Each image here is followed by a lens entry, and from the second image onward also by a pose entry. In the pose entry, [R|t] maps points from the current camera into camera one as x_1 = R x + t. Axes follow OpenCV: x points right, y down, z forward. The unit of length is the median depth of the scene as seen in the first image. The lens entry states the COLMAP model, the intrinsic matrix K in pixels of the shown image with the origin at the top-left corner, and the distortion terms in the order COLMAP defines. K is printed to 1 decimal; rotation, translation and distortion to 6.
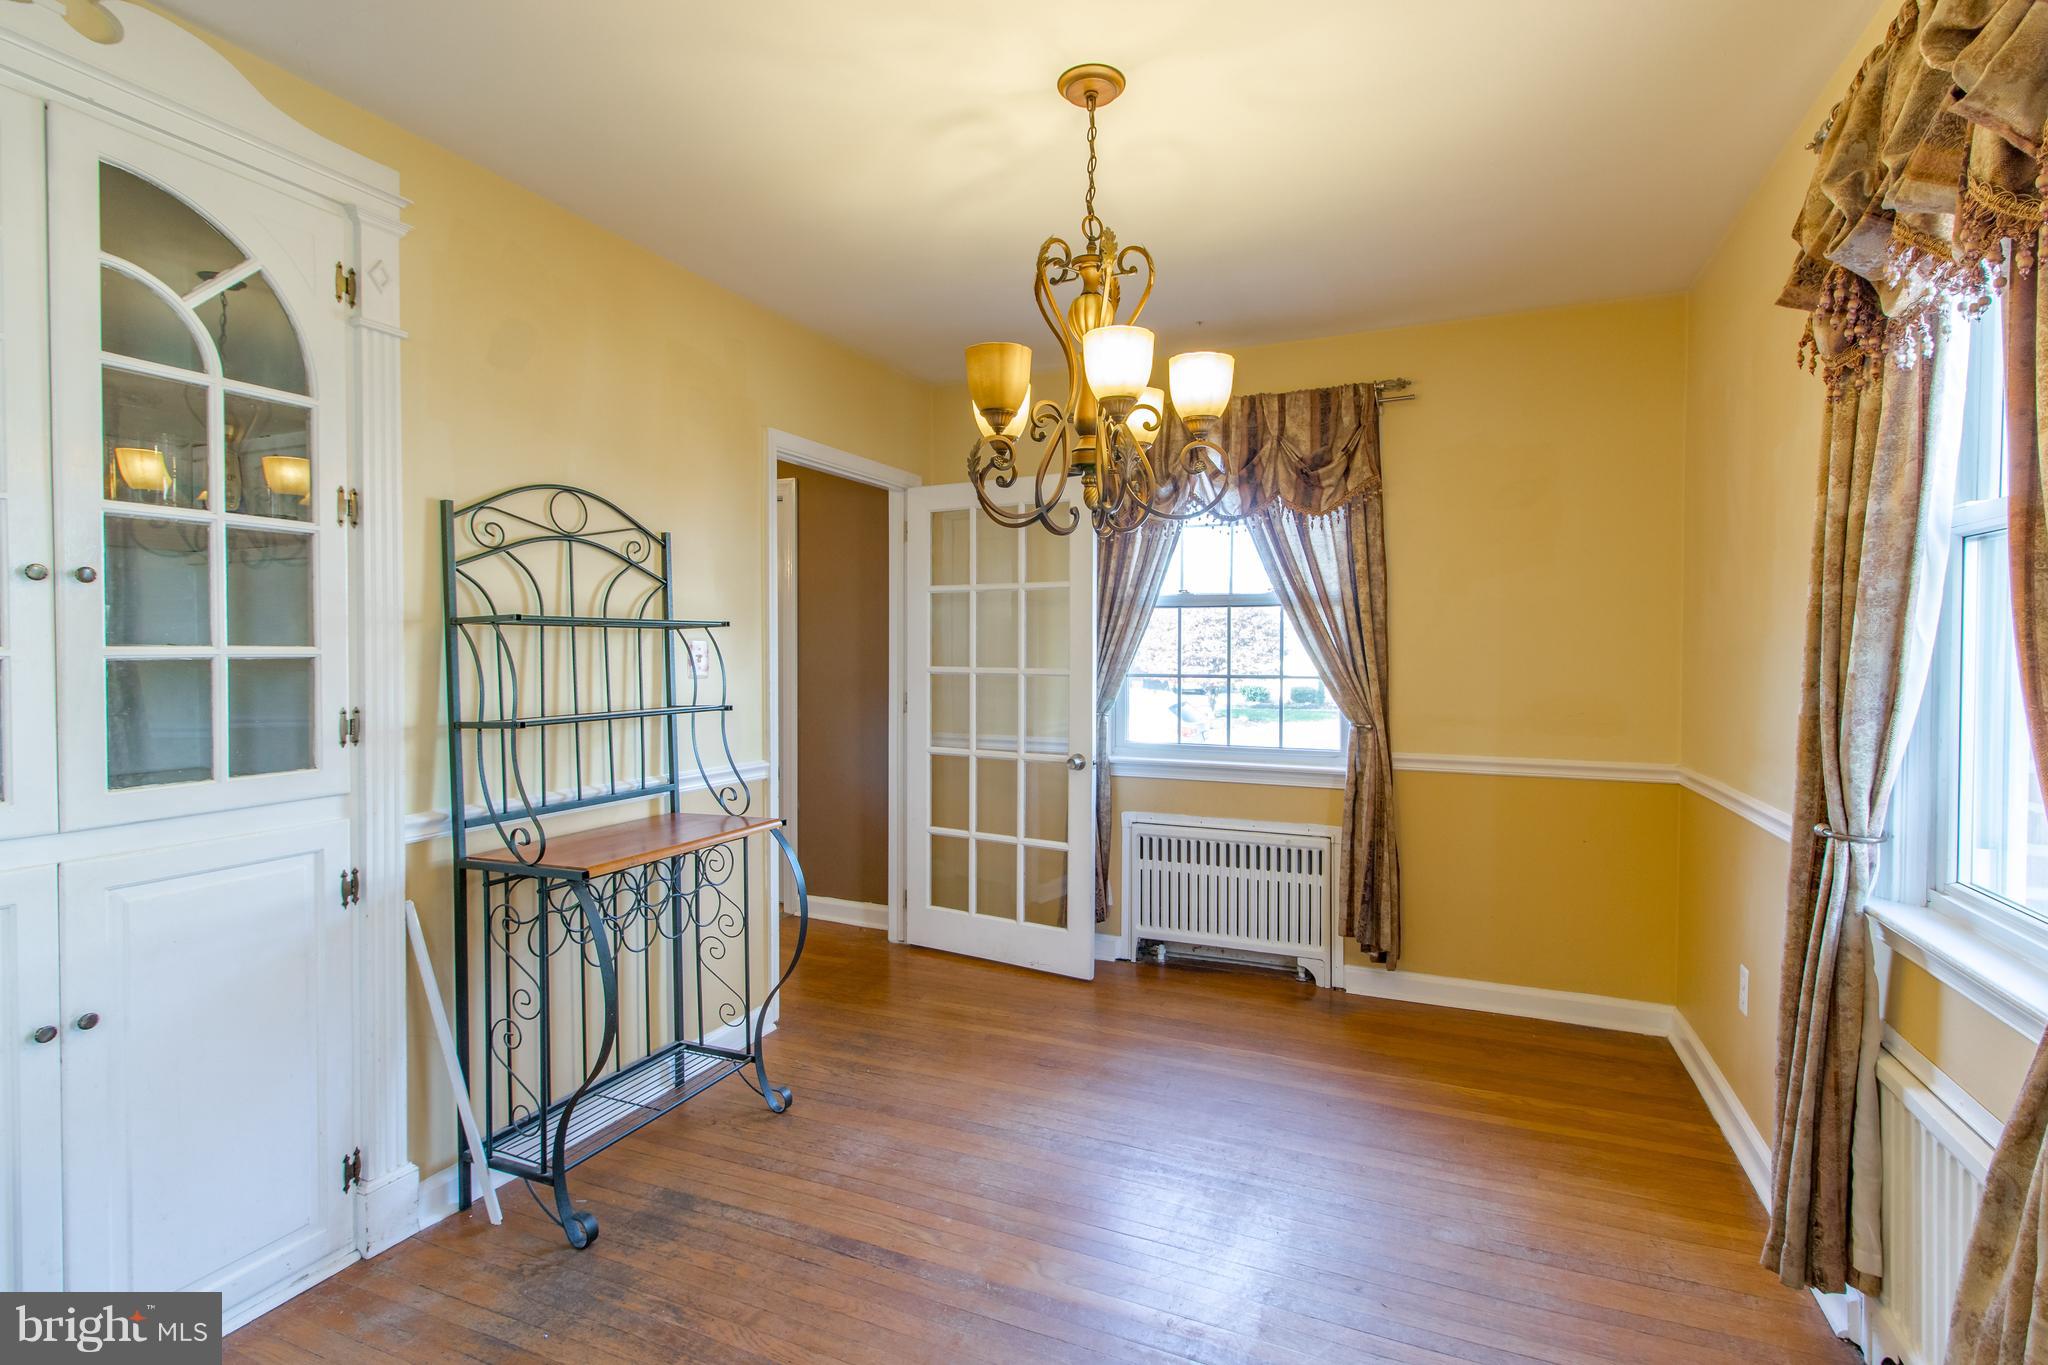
lens RADIAL K [[946.7, 0, 1043.1], [0, 946.7, 666.9], [0, 0, 1]] dist [0.000263, -0.000413]
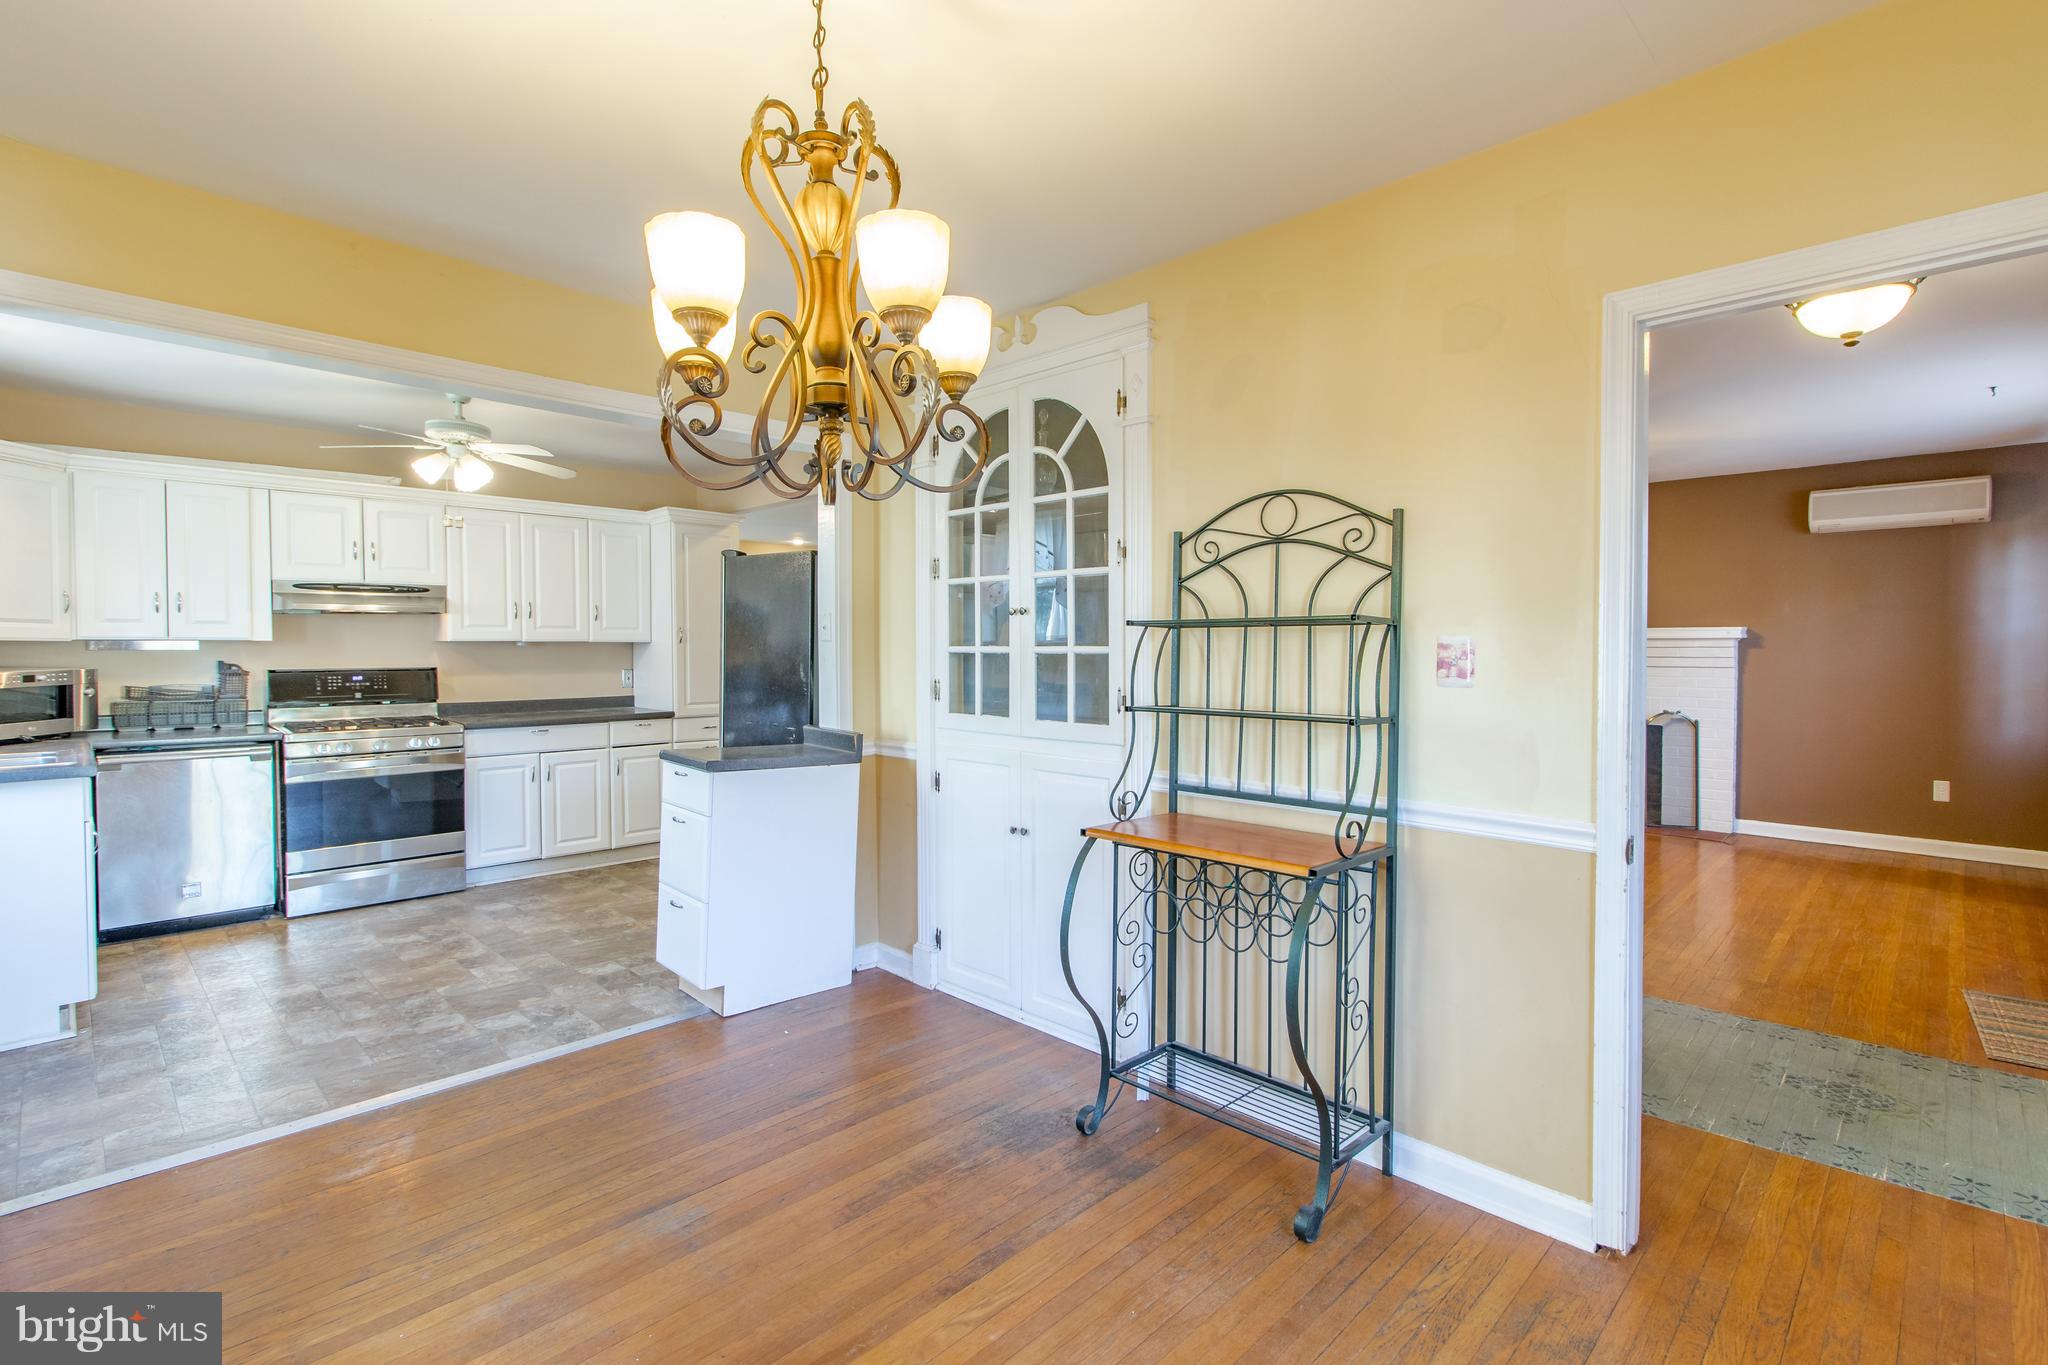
lens RADIAL K [[940.6, 0, 1048.0], [0, 940.6, 668.0], [0, 0, 1]] dist [-0.000071, 0.000741]
pose [[-0.358882, 0.020438, -0.933159, 0.582718], [-0.017337, 0.999442, 0.028557, -0.023669], [0.933222, 0.026426, -0.358328, 1.209382]]
